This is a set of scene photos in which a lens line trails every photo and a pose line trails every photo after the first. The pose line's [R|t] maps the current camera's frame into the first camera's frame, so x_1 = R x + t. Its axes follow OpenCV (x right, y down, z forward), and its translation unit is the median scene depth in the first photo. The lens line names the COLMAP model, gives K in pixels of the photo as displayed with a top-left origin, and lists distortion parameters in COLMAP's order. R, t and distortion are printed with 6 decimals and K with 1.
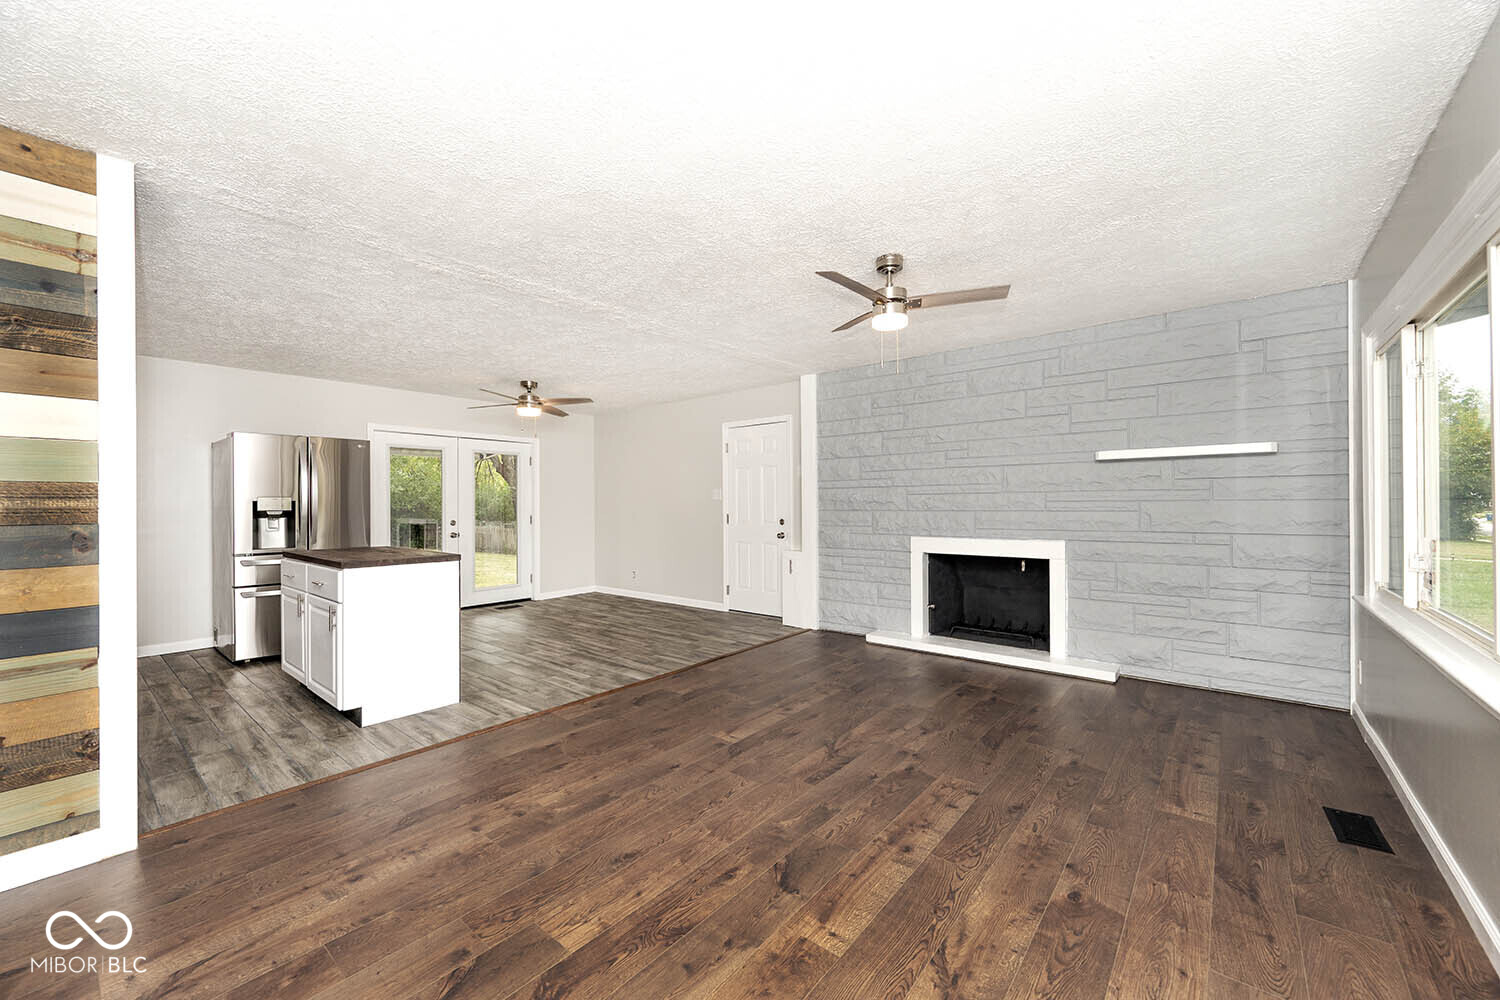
lens RADIAL K [[585.0, 0, 747.9], [0, 585.0, 505.3], [0, 0, 1]] dist [0.000381, -0.000188]
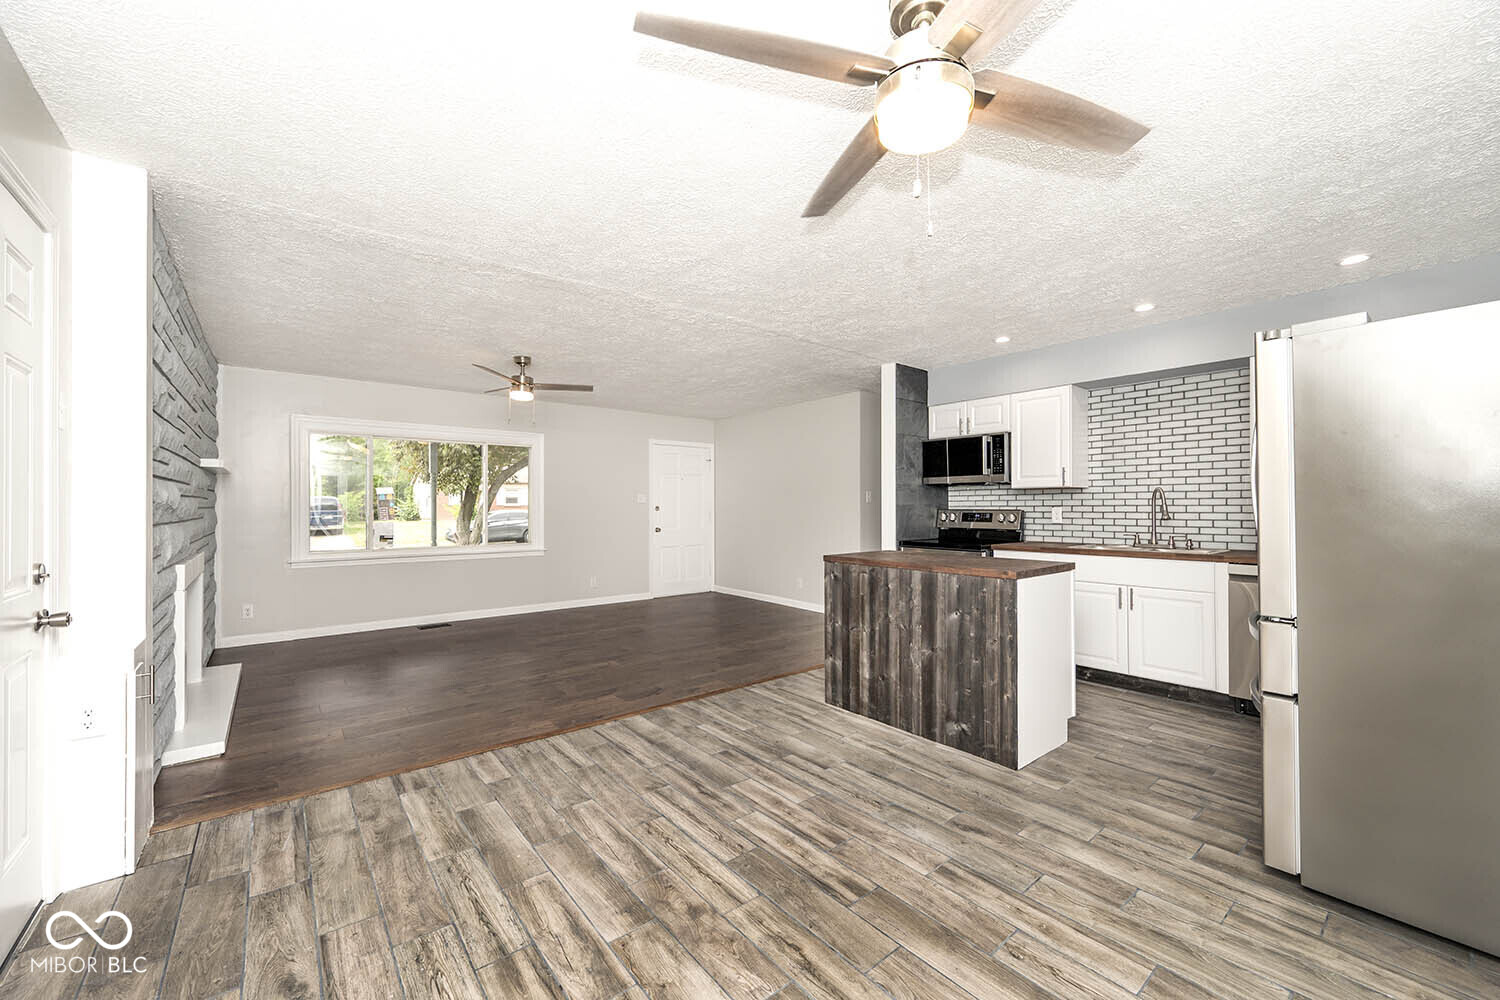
lens RADIAL K [[585.0, 0, 747.2], [0, 585.0, 501.4], [0, 0, 1]] dist [0.000381, -0.000188]
pose [[-0.980640, 0.010075, 0.195562, -0.506163], [0.009137, 0.999942, -0.005699, -0.003555], [-0.195608, -0.003802, -0.980675, 1.816869]]
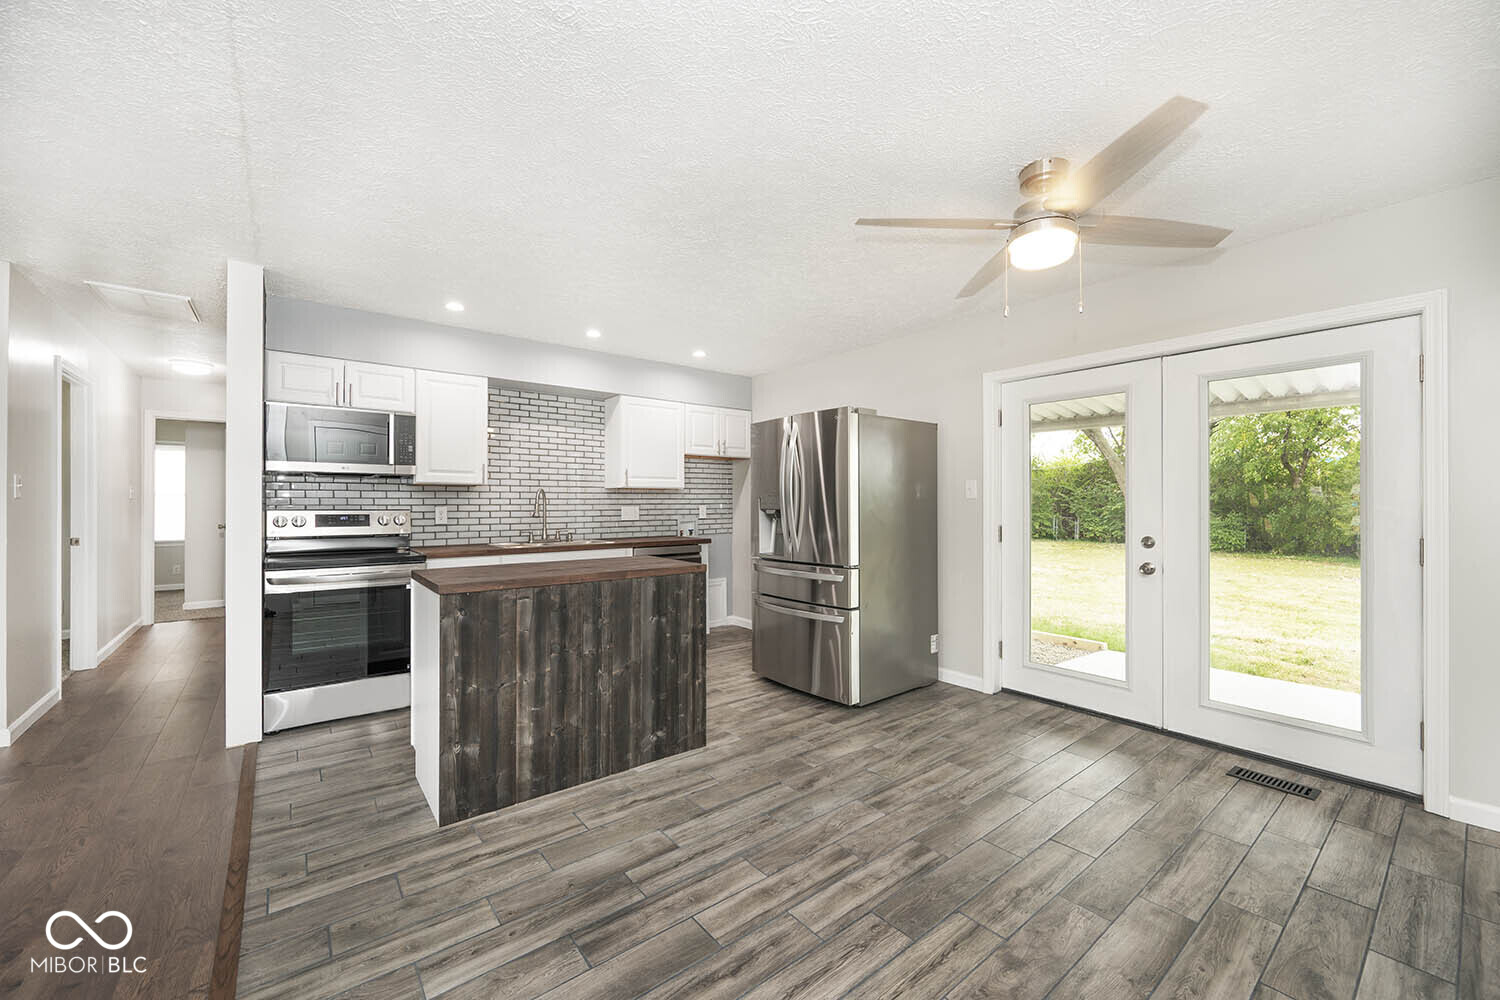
lens RADIAL K [[585.0, 0, 751.7], [0, 585.0, 507.4], [0, 0, 1]] dist [0.000381, -0.000188]
pose [[-0.203680, 0.009527, -0.978991, 0.030866], [-0.002443, 0.999945, 0.010239, -0.003036], [0.979034, 0.004478, -0.203646, 1.301563]]
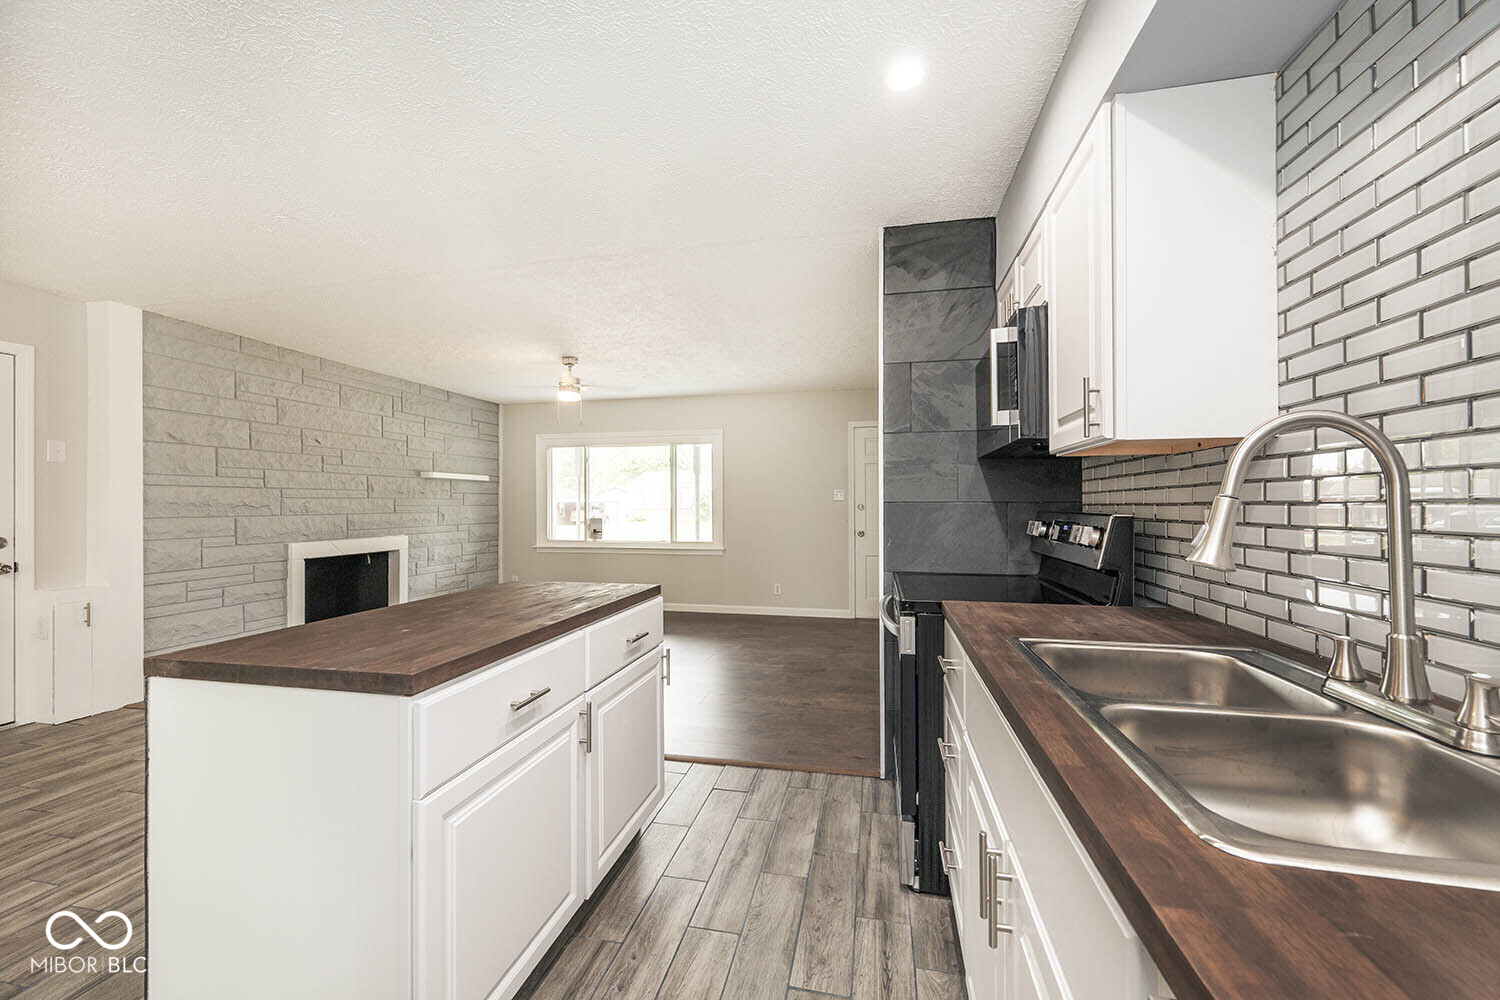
lens RADIAL K [[585.0, 0, 748.9], [0, 585.0, 502.9], [0, 0, 1]] dist [0.000381, -0.000188]
pose [[-0.460727, 0.010600, 0.887479, -1.073353], [0.009088, 0.999933, -0.007225, 0.003662], [-0.887495, 0.004737, -0.460792, 0.963860]]
